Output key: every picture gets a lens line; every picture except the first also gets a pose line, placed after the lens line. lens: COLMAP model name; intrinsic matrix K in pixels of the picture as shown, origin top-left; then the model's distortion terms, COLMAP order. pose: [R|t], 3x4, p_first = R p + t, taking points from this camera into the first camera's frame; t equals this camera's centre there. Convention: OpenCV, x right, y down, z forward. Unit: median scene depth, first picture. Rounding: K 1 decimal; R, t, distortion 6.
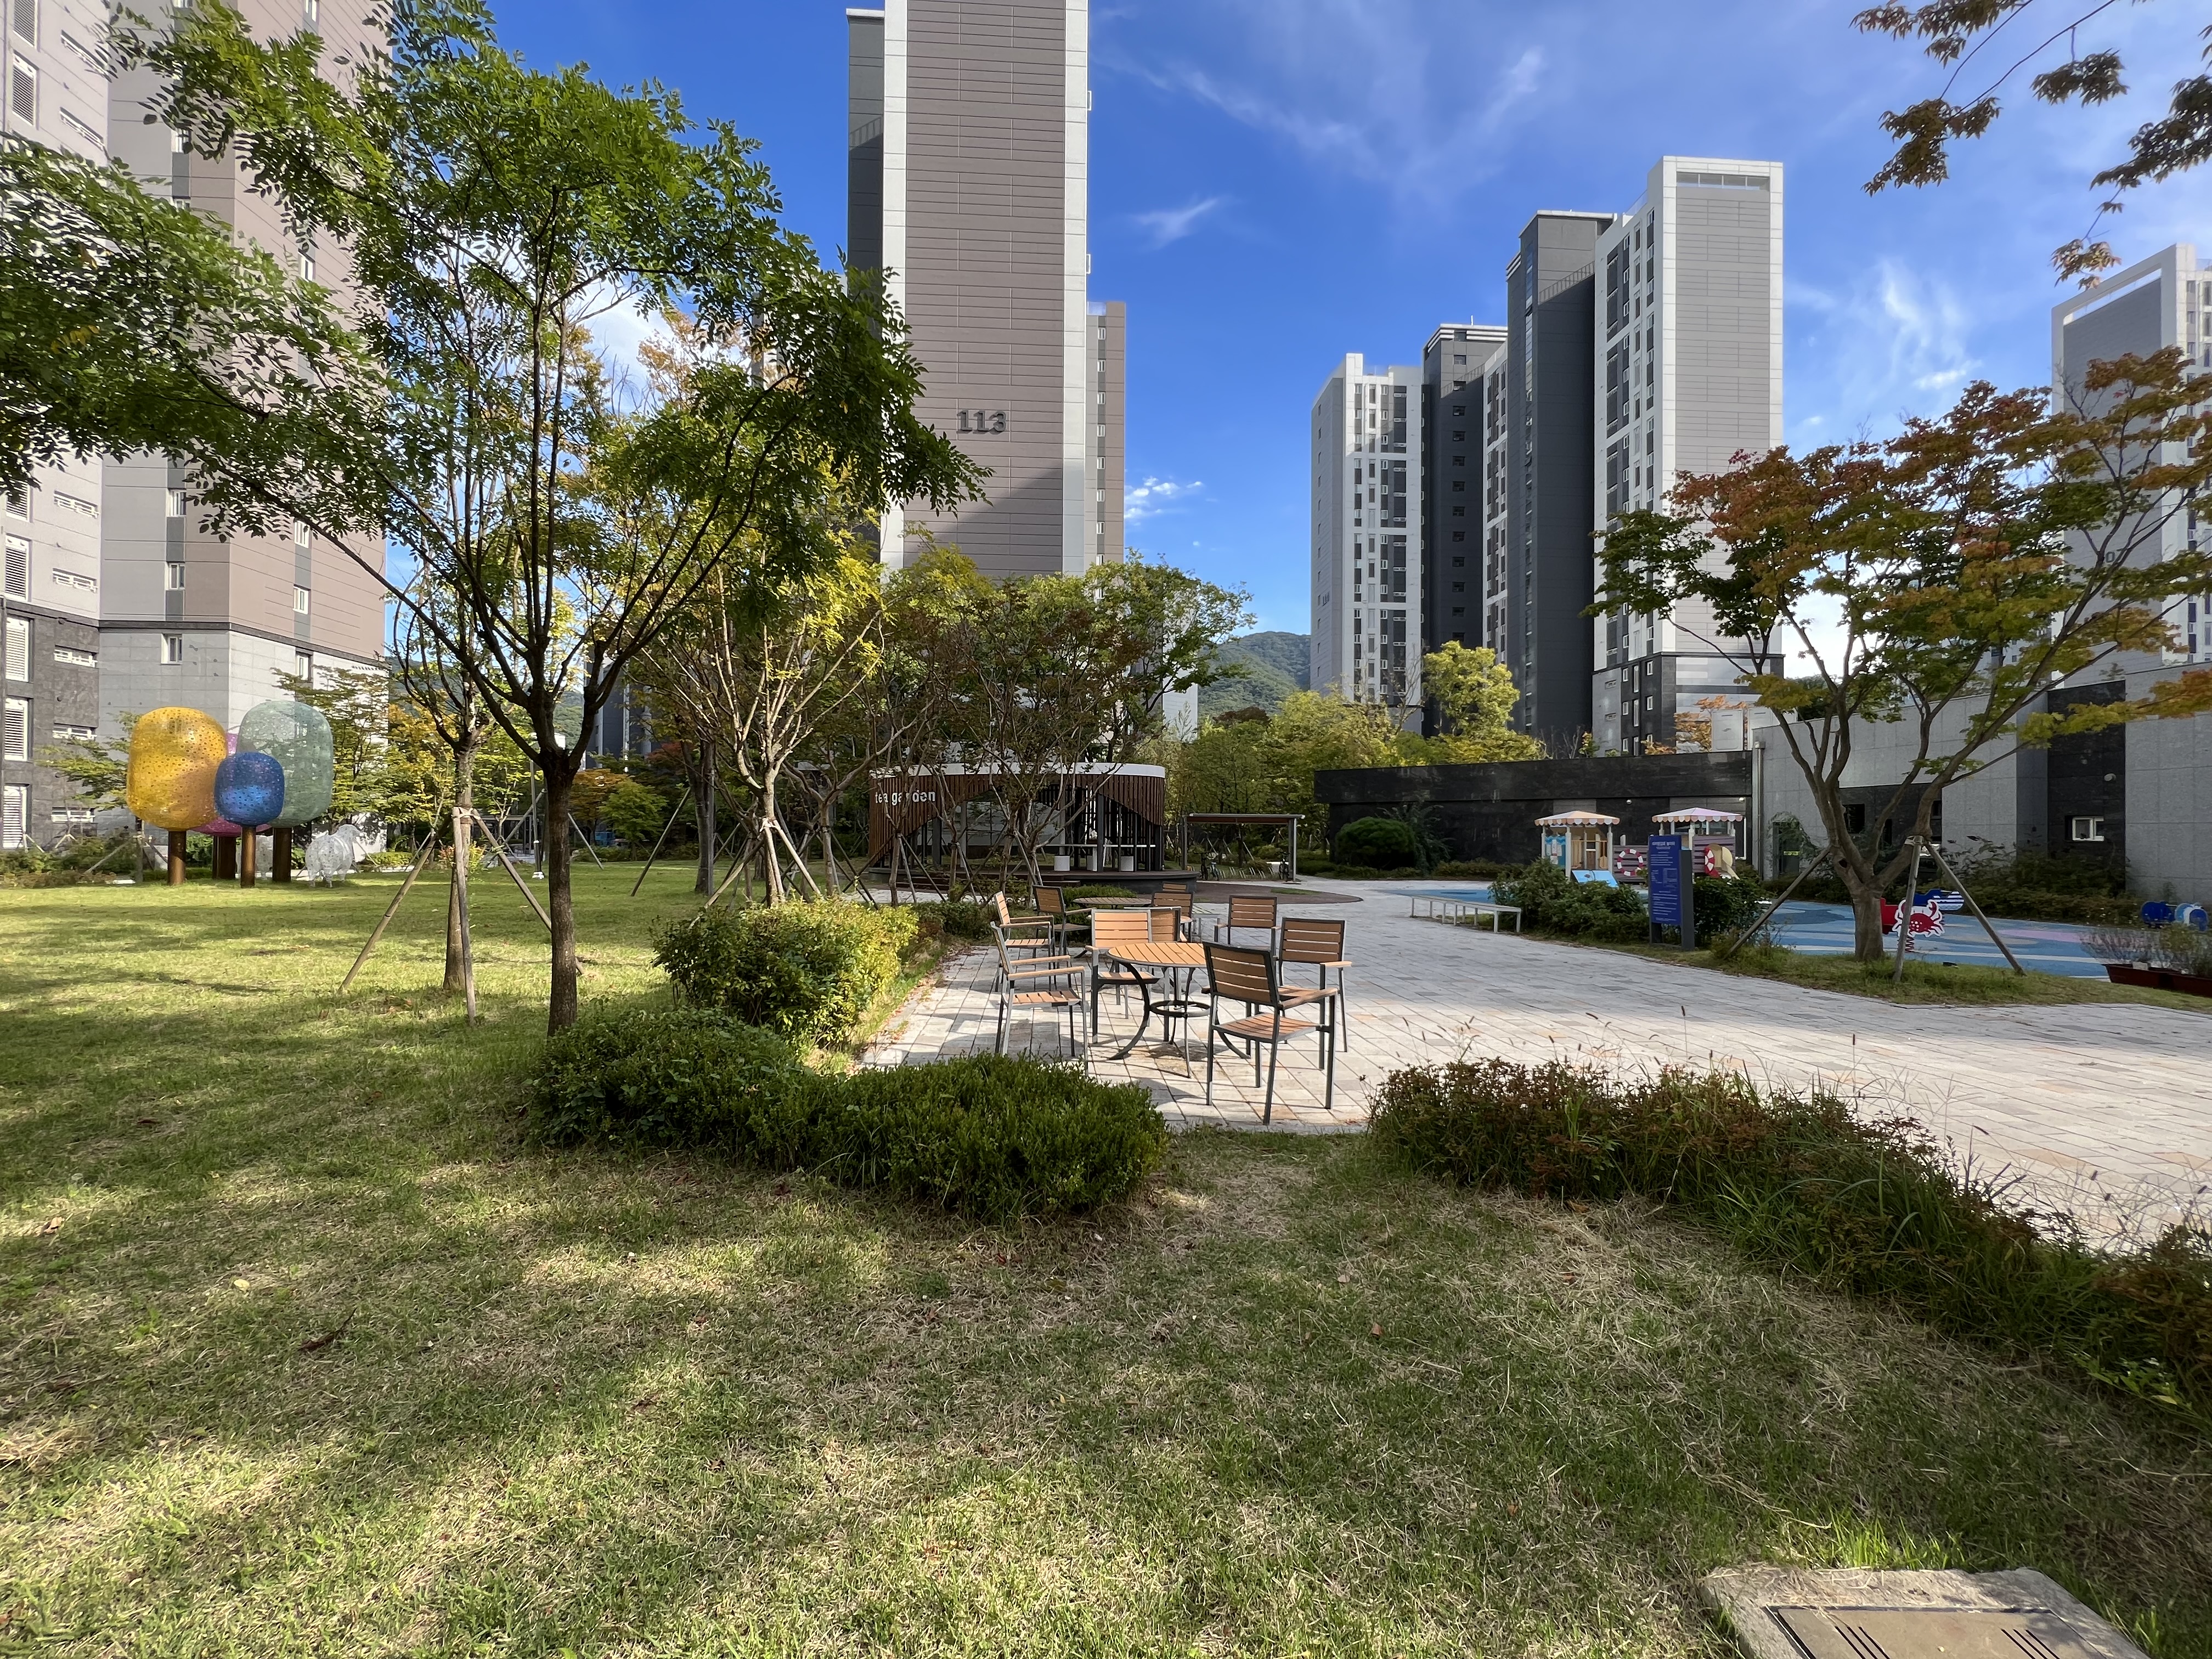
lens RADIAL K [[890.4, 0, 1100.7], [0, 890.4, 827.3], [0, 0, 1]] dist [-0.001170, 0.001131]
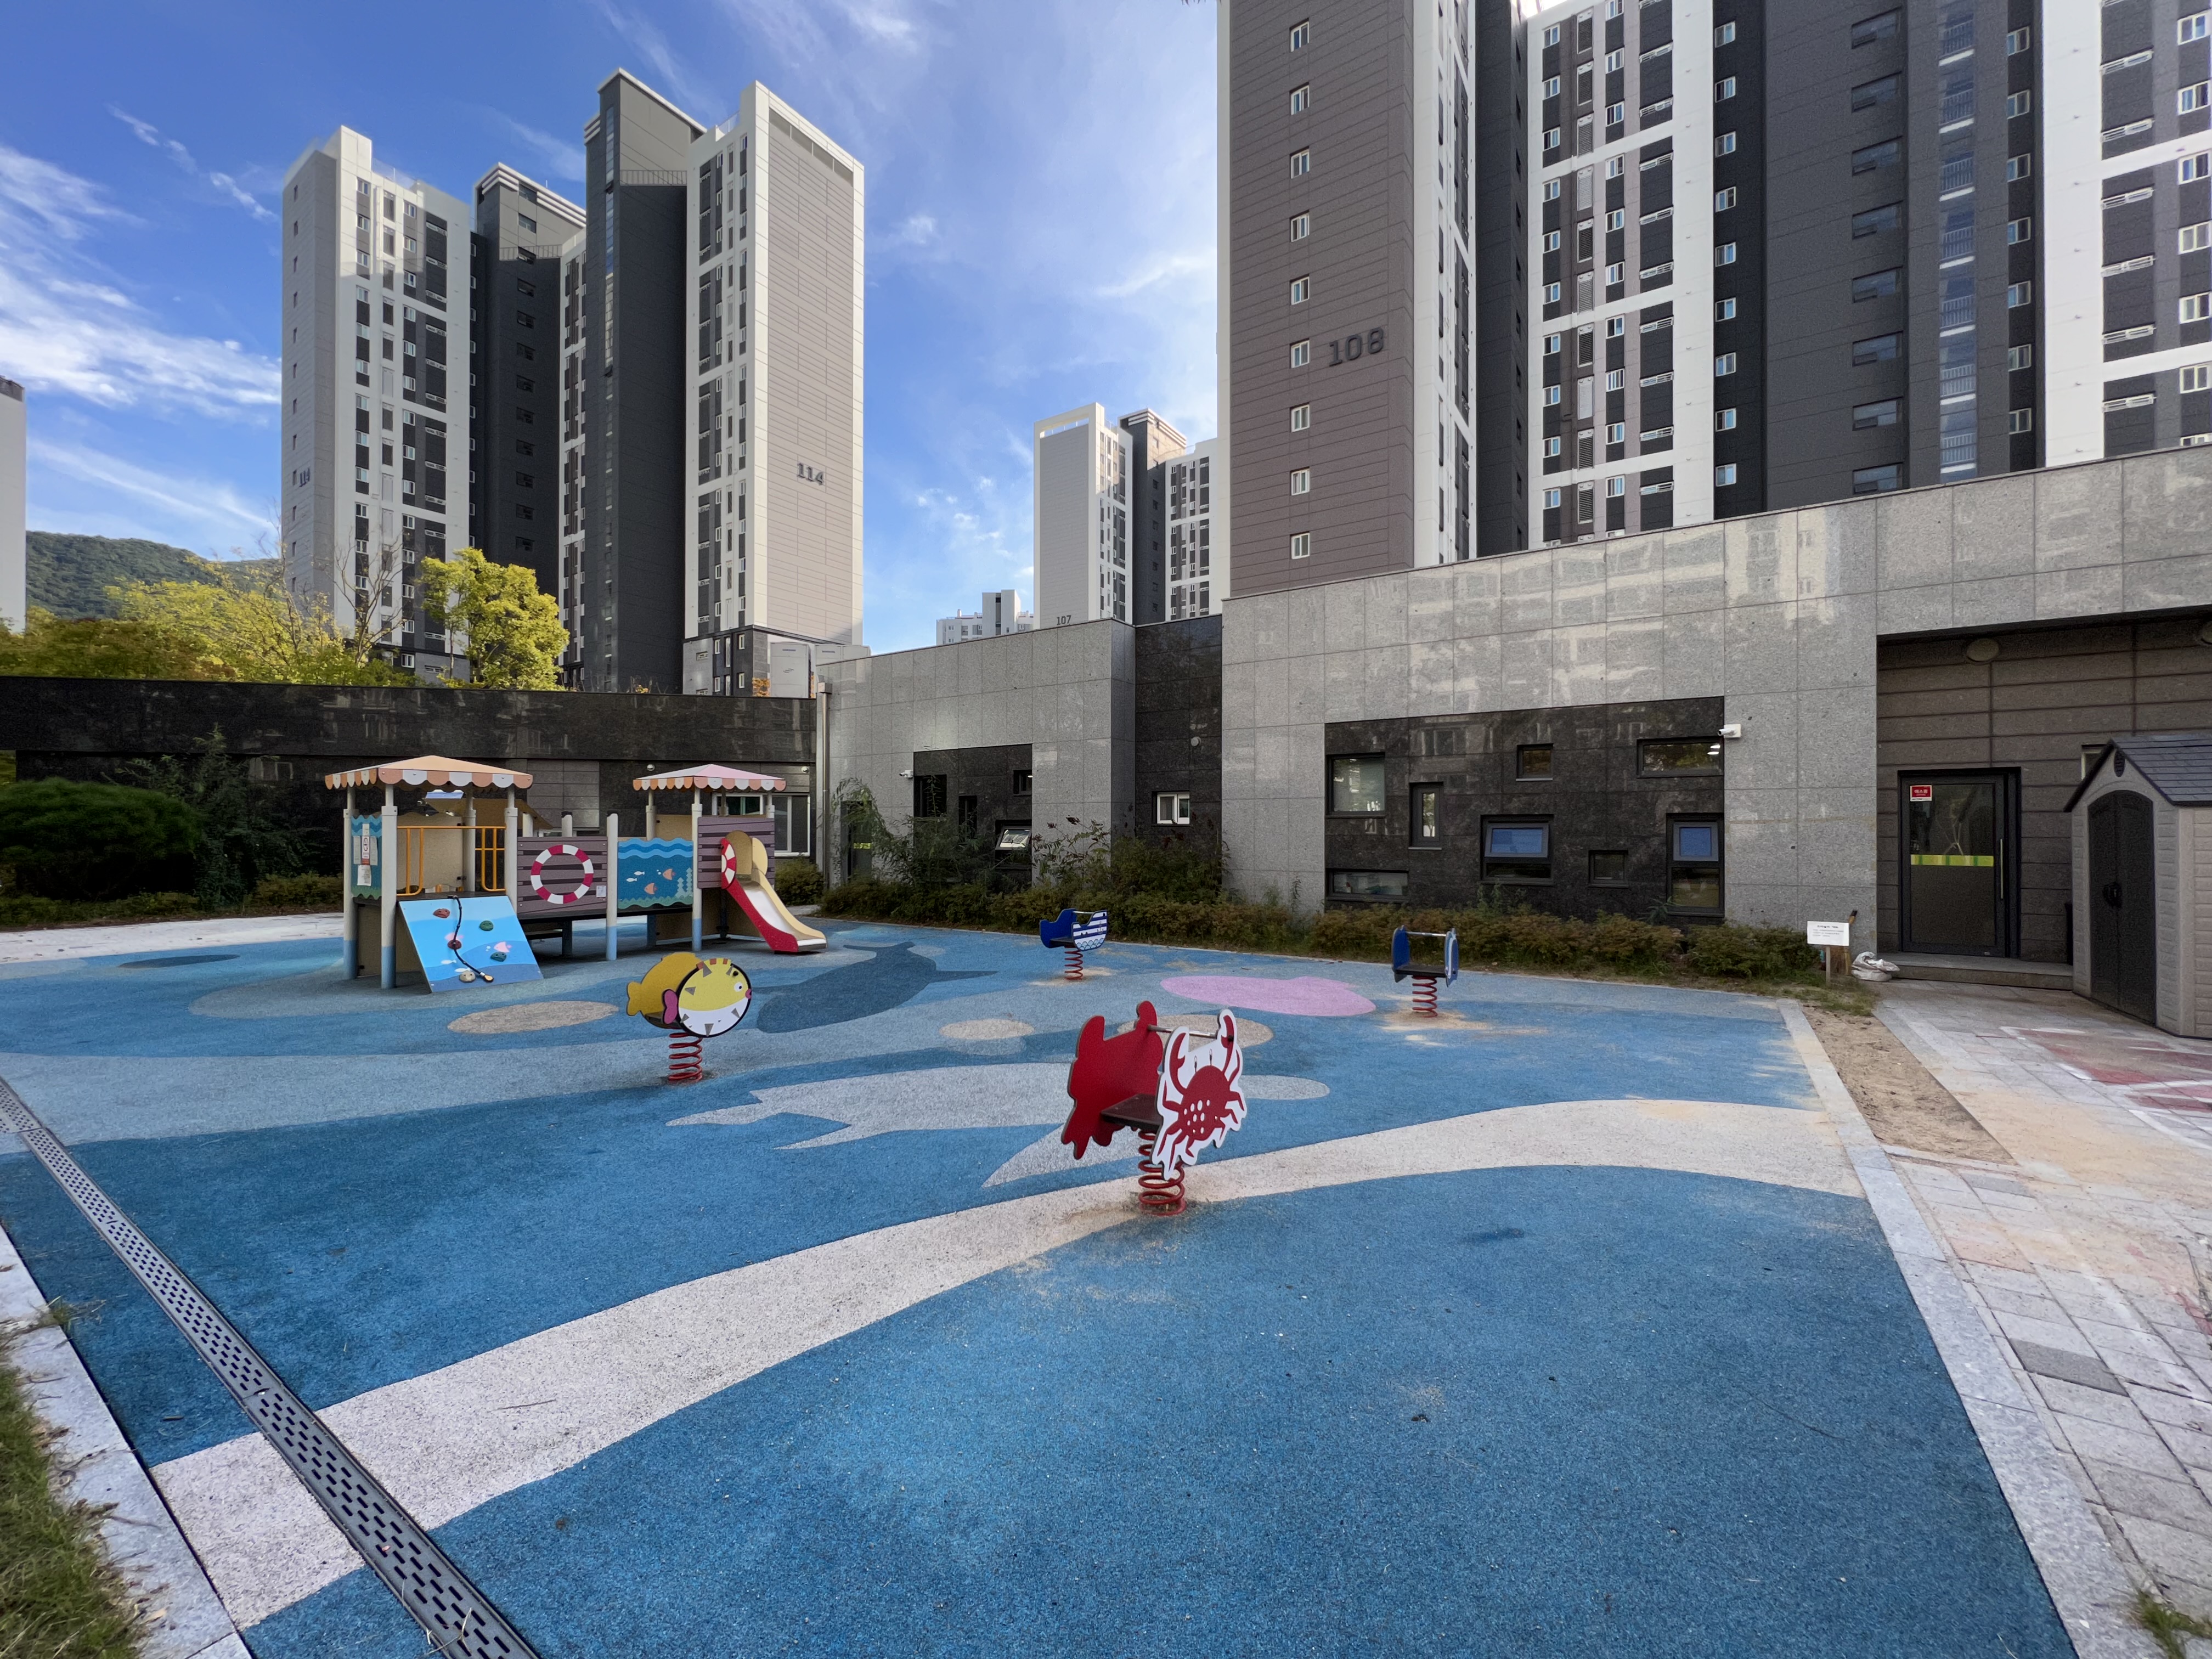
lens RADIAL K [[890.4, 0, 1102.5], [0, 890.4, 826.7], [0, 0, 1]] dist [-0.001170, 0.001131]
pose [[0.610591, -0.000570, 0.791946, 0.108270], [-0.003693, 0.999987, 0.003567, 0.003378], [-0.791938, -0.005103, 0.610580, 0.136287]]
